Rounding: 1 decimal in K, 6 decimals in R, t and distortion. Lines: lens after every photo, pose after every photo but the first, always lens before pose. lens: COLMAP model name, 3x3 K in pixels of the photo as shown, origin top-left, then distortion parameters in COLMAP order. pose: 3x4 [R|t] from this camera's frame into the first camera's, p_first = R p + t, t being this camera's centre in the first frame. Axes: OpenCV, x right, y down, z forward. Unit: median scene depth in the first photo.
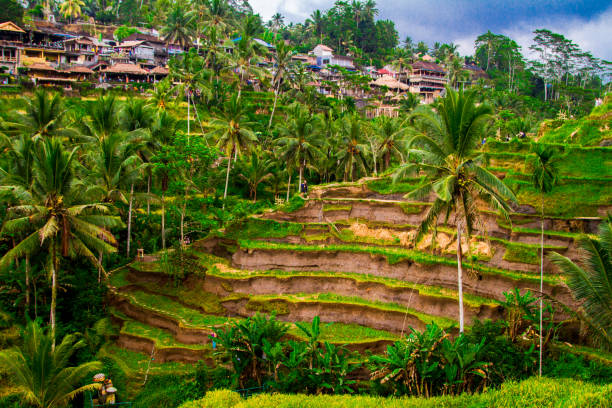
lens RADIAL K [[686.0, 0, 307.8], [0, 686.0, 202.6], [0, 0, 1]] dist [-0.098028, 0.000000]
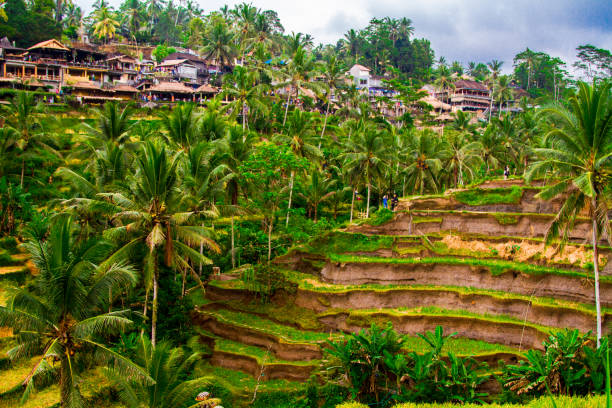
lens RADIAL K [[716.2, 0, 301.3], [0, 716.2, 207.9], [0, 0, 1]] dist [-0.084386, 0.000000]
pose [[0.999491, -0.012931, -0.029151, -0.111900], [0.011747, 0.999114, -0.040422, 0.031537], [0.029648, 0.040059, 0.998757, 0.006984]]
